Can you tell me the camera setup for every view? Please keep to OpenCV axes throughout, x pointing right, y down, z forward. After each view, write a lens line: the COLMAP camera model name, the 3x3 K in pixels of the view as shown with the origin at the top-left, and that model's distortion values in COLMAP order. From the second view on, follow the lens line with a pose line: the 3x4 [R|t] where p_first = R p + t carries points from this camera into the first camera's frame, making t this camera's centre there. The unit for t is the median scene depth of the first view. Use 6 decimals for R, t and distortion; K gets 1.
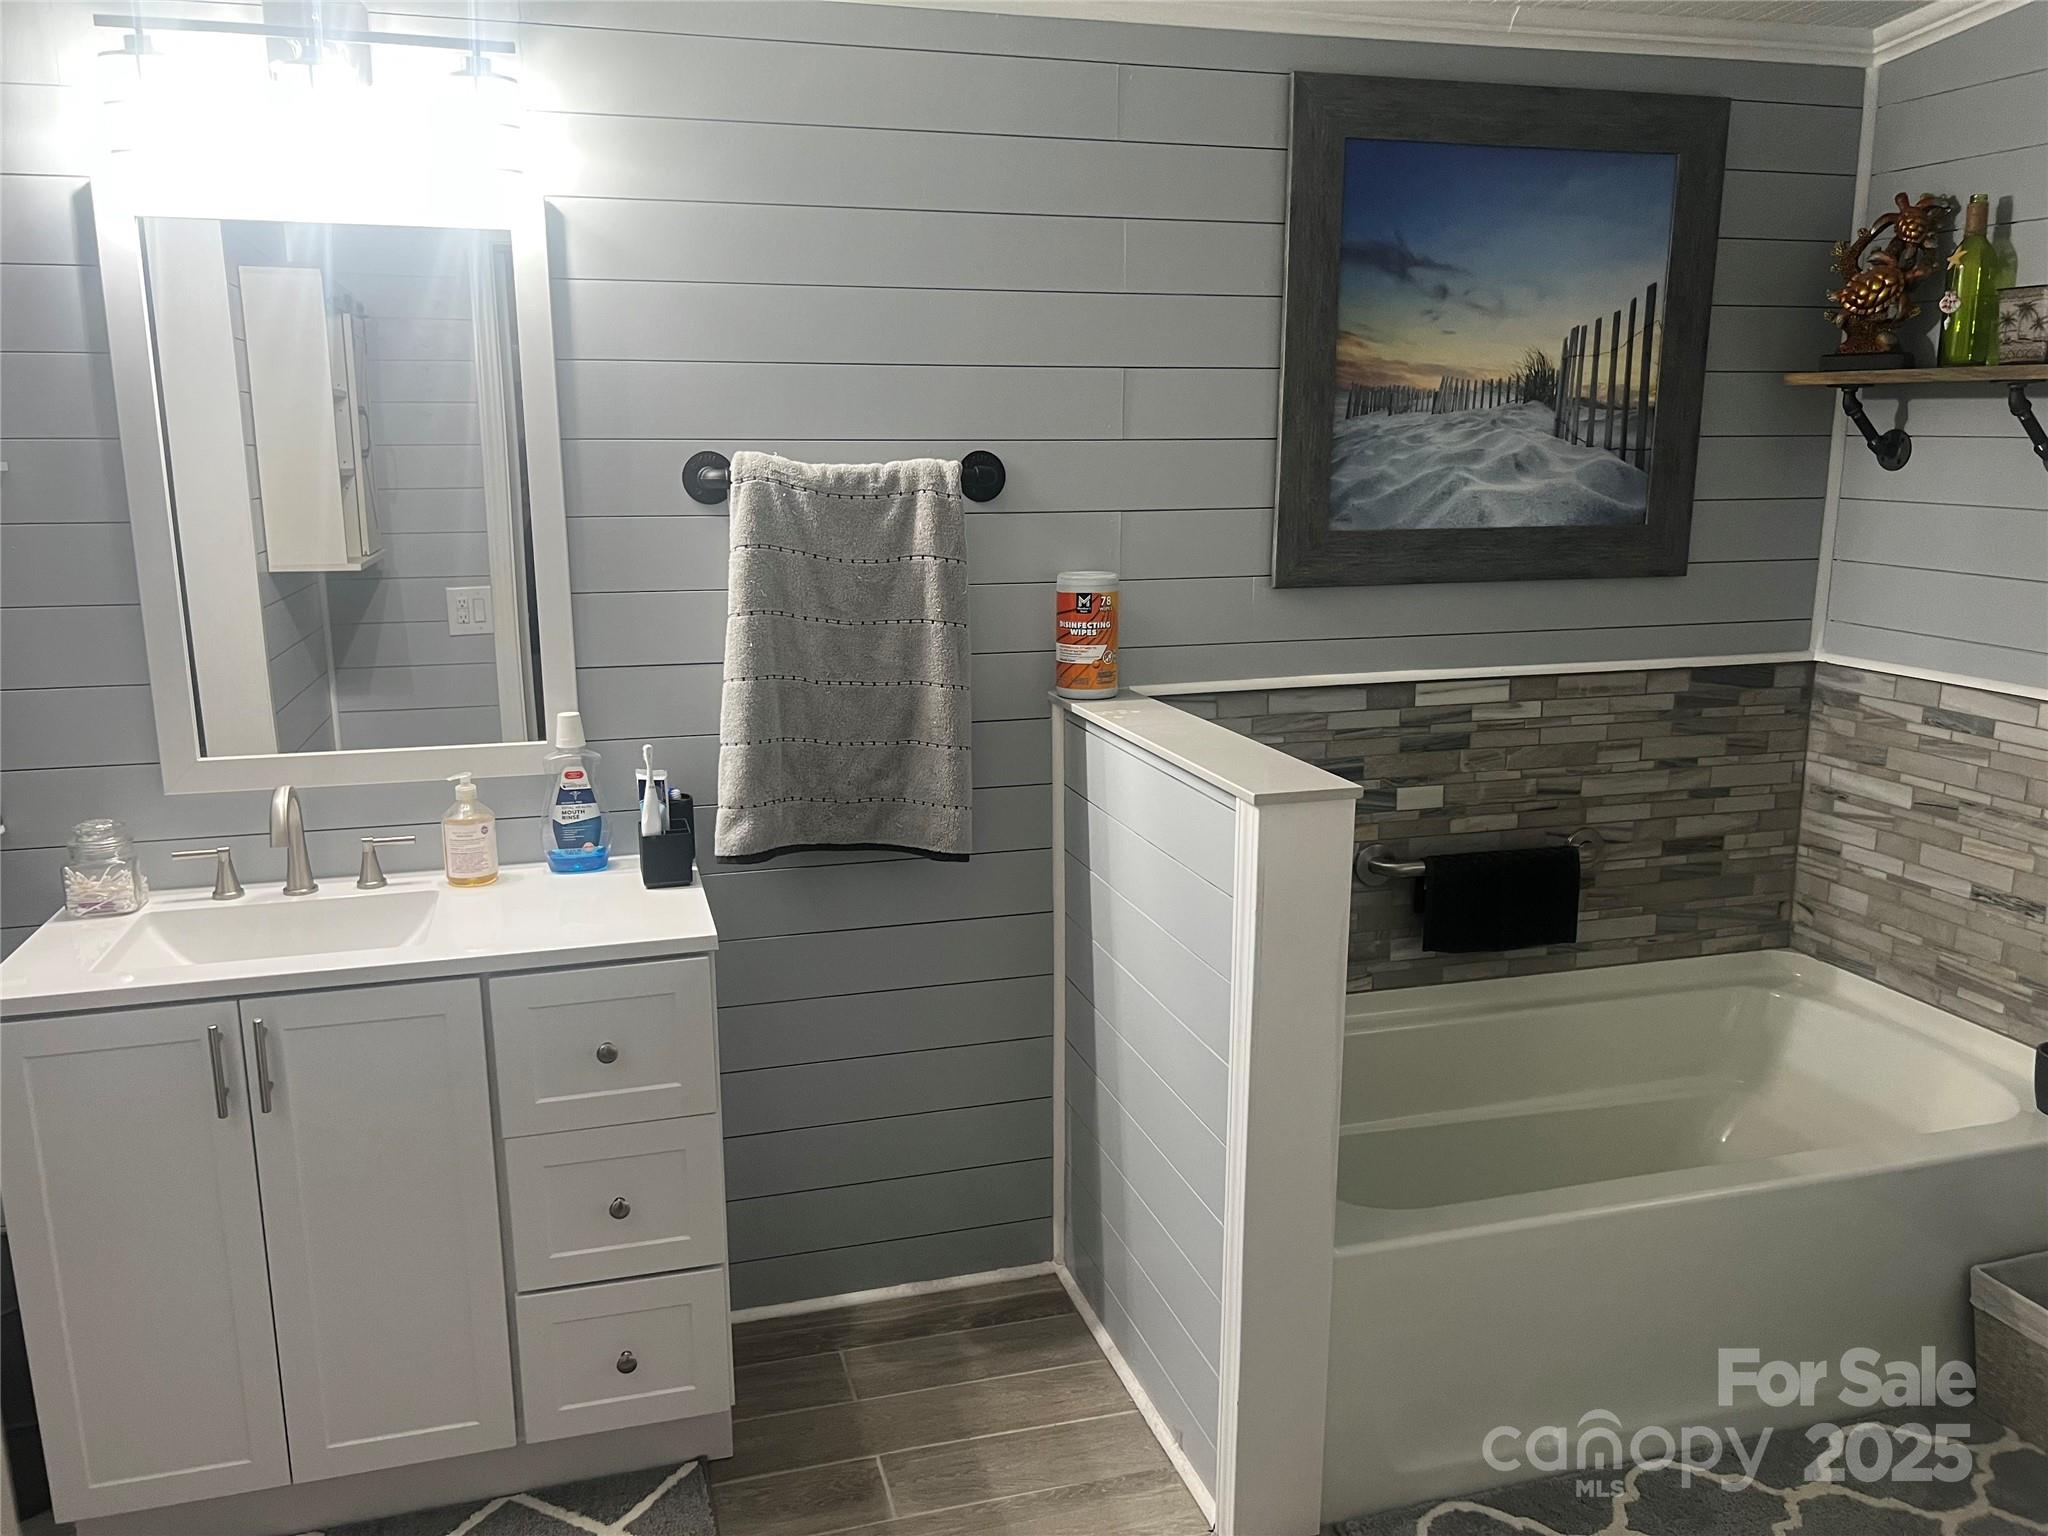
lens RADIAL K [[1554.9, 0, 1009.5], [0, 1554.9, 771.0], [0, 0, 1]] dist [0.054666, -0.061205]
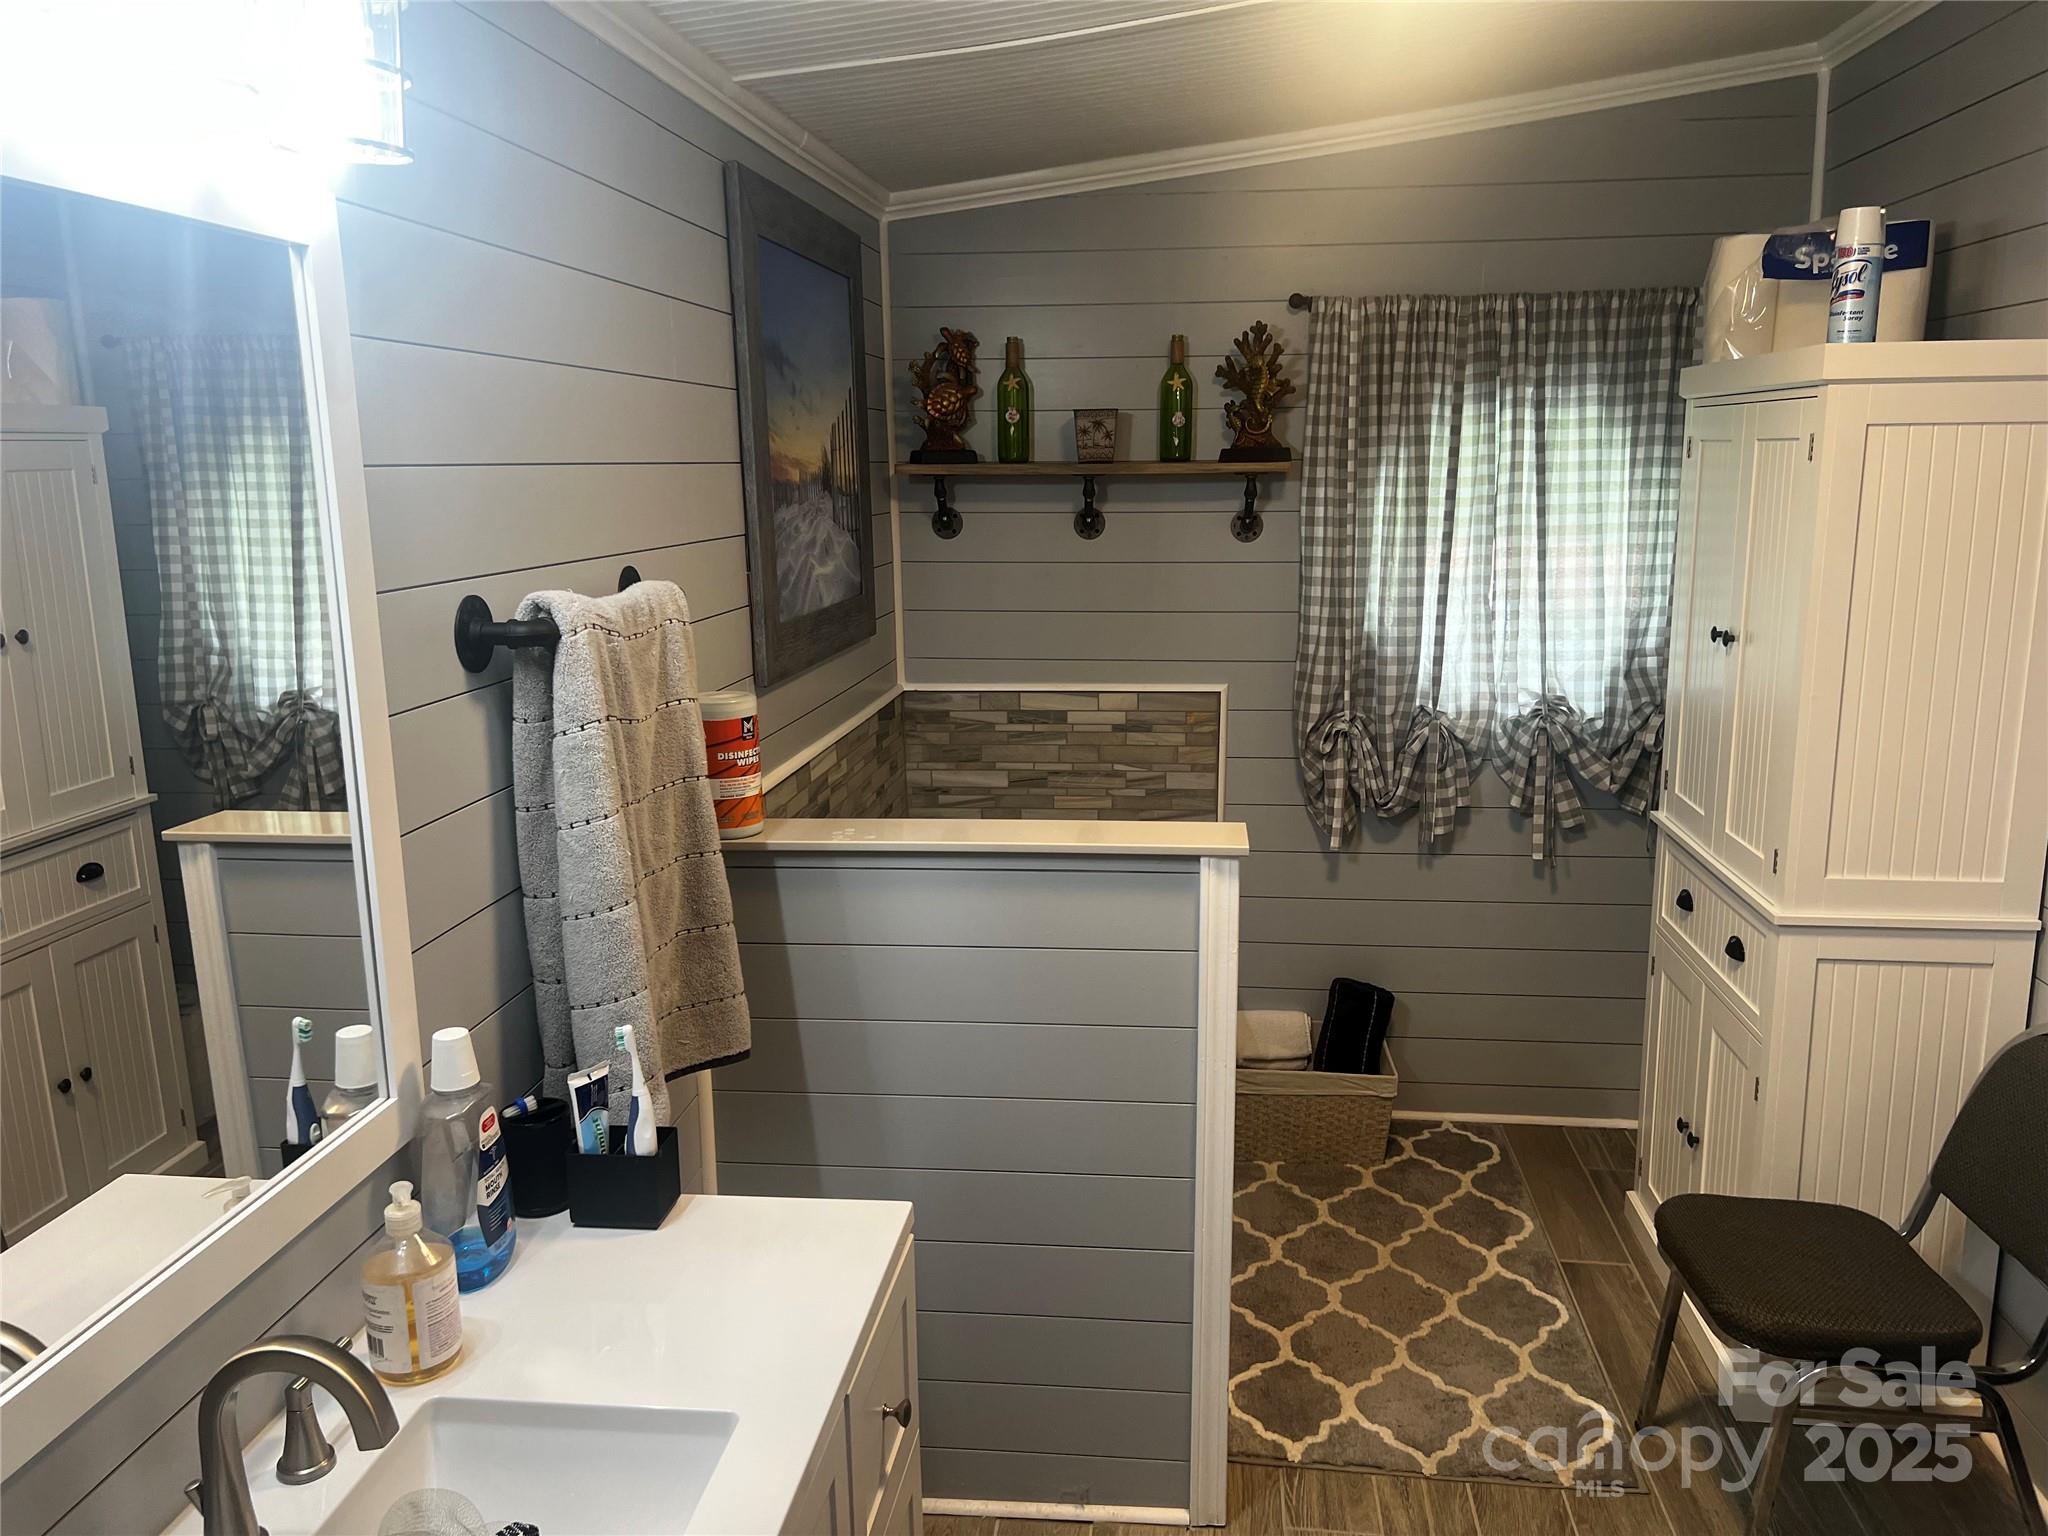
lens RADIAL K [[1554.9, 0, 1026.1], [0, 1554.9, 761.1], [0, 0, 1]] dist [0.054666, -0.061205]
pose [[0.375895, -0.178315, 0.909344, -0.682351], [0.206311, 0.972785, 0.105472, -0.146732], [-0.903404, 0.147961, 0.402453, 0.491006]]
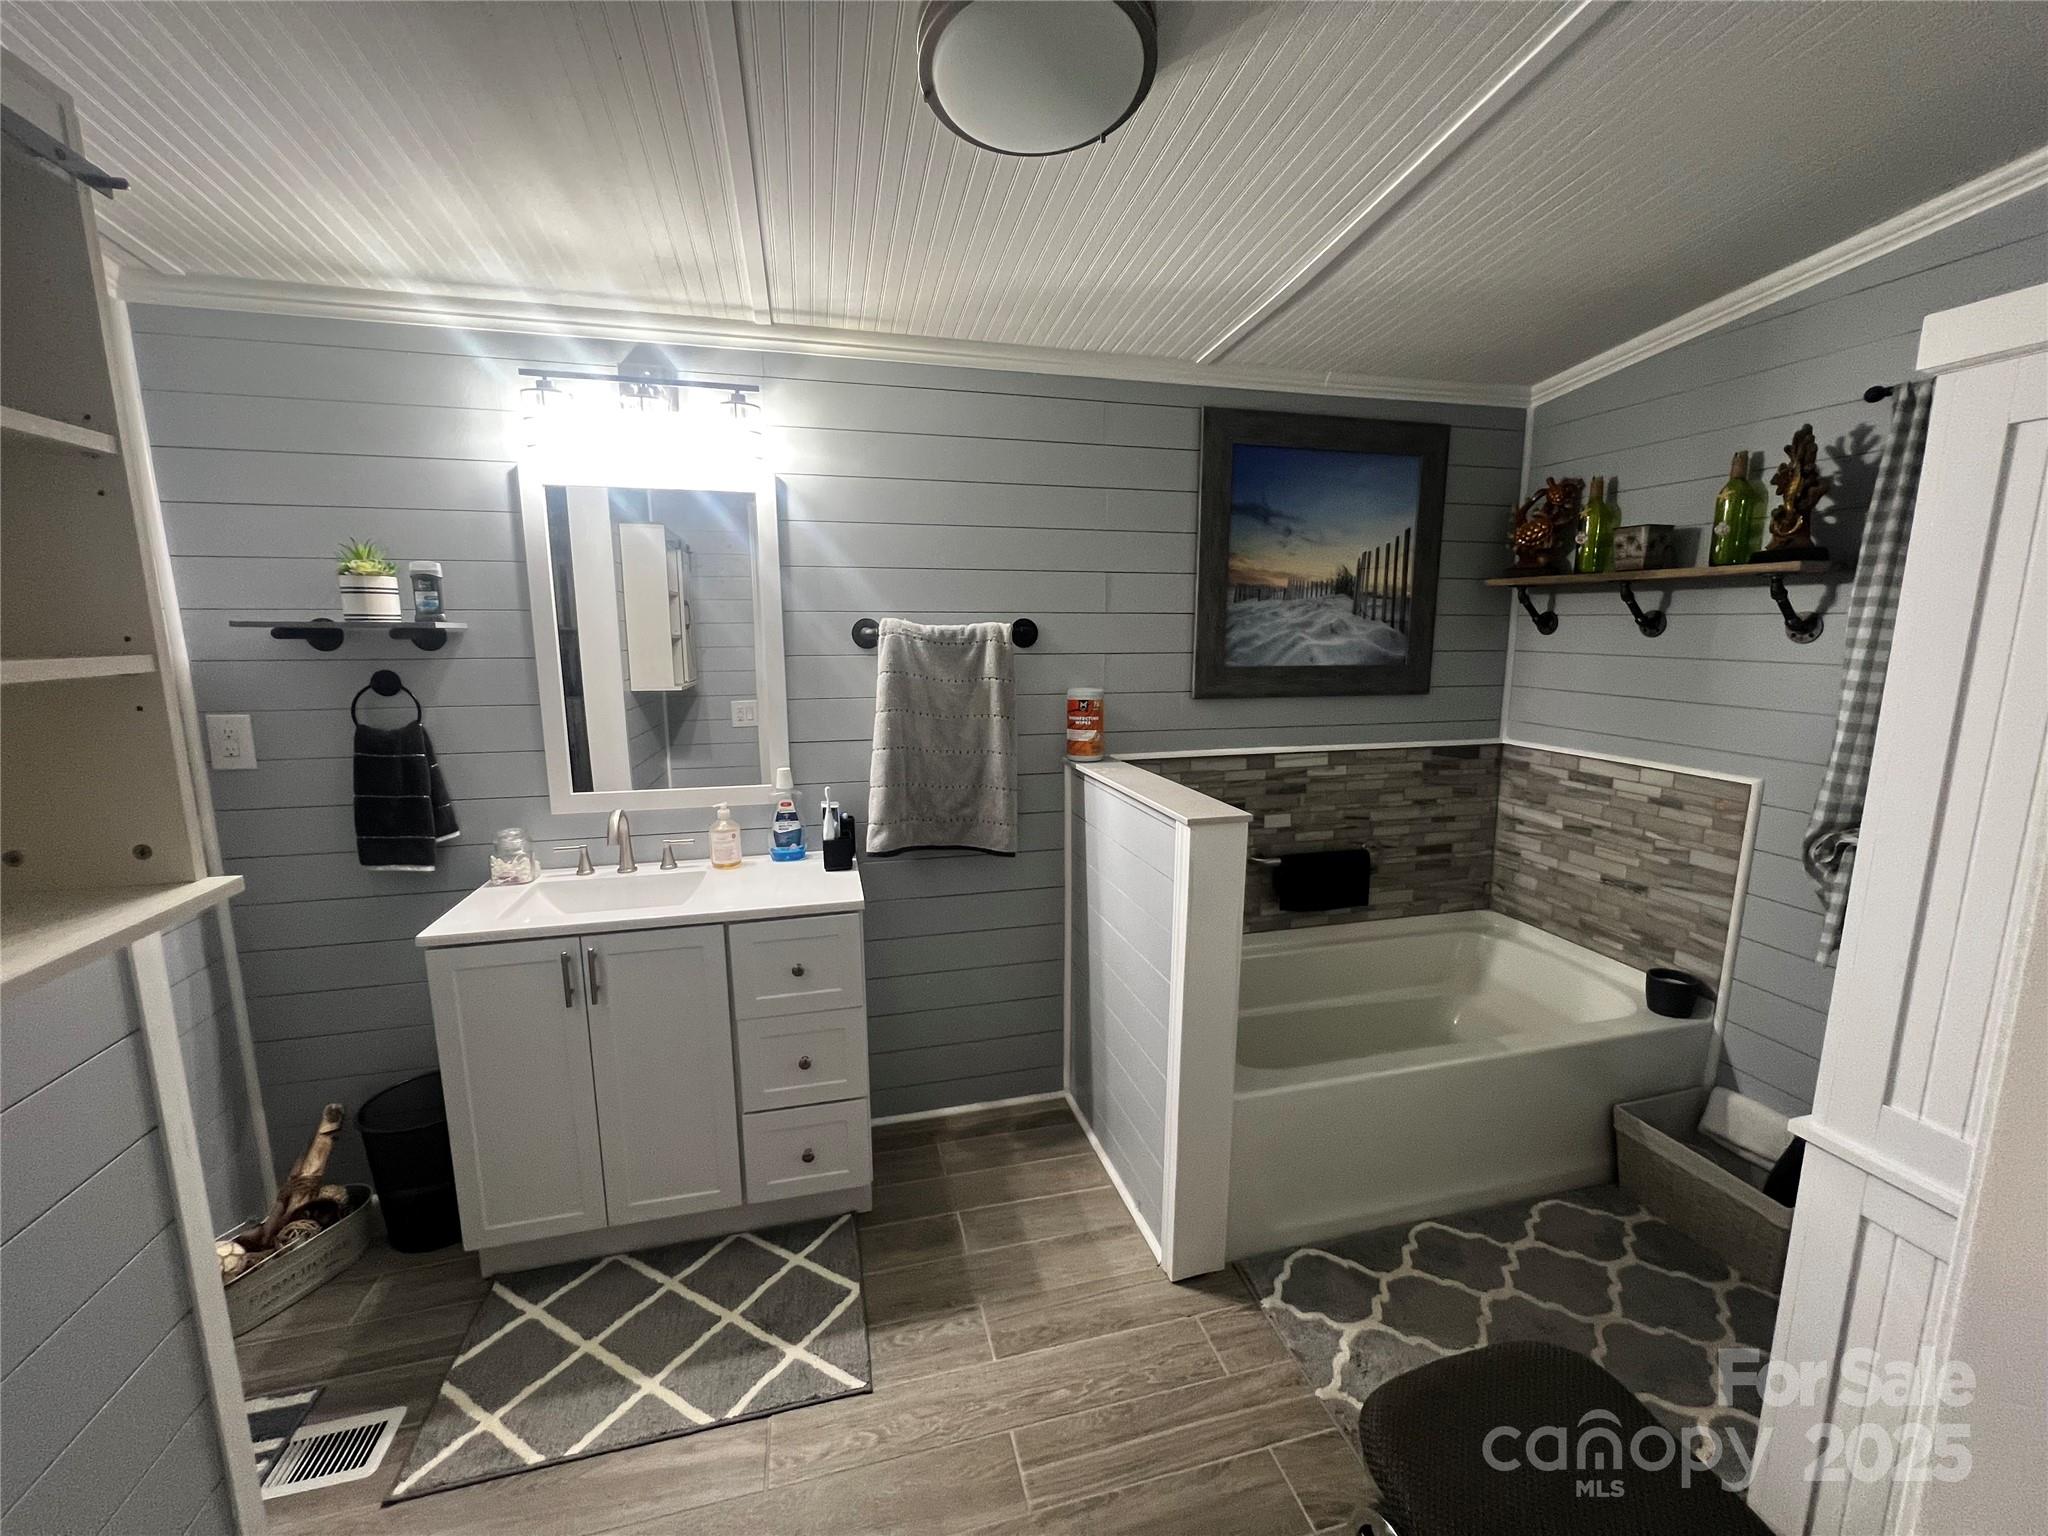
lens RADIAL K [[826.6, 0, 1023.3], [0, 826.6, 766.7], [0, 0, 1]] dist [-0.002577, 0.000216]
pose [[0.999728, 0.005732, -0.022623, 0.002569], [-0.006737, 0.998982, -0.044611, -0.000122], [0.022344, 0.044751, 0.998748, 0.087302]]
